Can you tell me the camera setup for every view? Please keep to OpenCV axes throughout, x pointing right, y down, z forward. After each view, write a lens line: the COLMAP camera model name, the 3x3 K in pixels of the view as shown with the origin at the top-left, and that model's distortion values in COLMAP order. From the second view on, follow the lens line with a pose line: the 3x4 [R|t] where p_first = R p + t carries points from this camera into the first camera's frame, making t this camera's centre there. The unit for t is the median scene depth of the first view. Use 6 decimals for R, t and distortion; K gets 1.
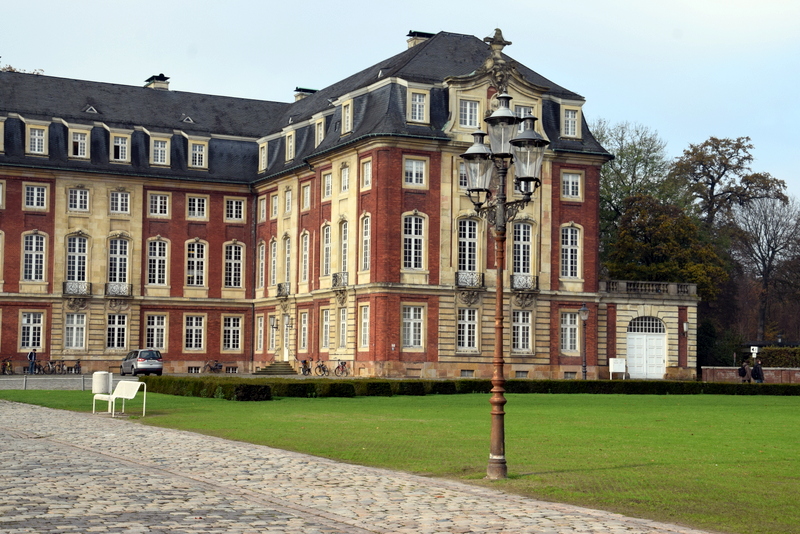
lens RADIAL K [[1341.6, 0, 401.2], [0, 1341.6, 267.1], [0, 0, 1]] dist [0.263386, 0.000000]
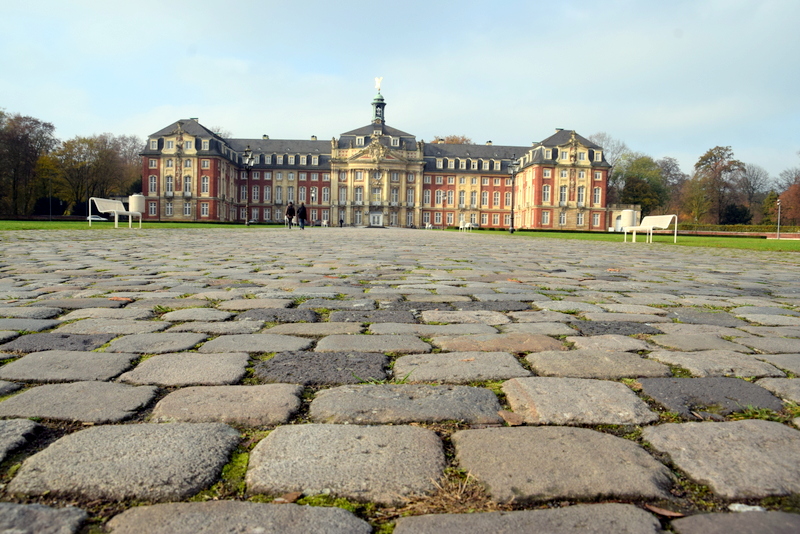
lens RADIAL K [[627.1, 0, 399.7], [0, 627.1, 266.7], [0, 0, 1]] dist [-0.117285, 0.051126]
pose [[0.914783, 0.034125, -0.402501, 0.297920], [0.013731, 0.993222, 0.115416, -0.019772], [0.403711, -0.111108, 0.908115, -0.604788]]
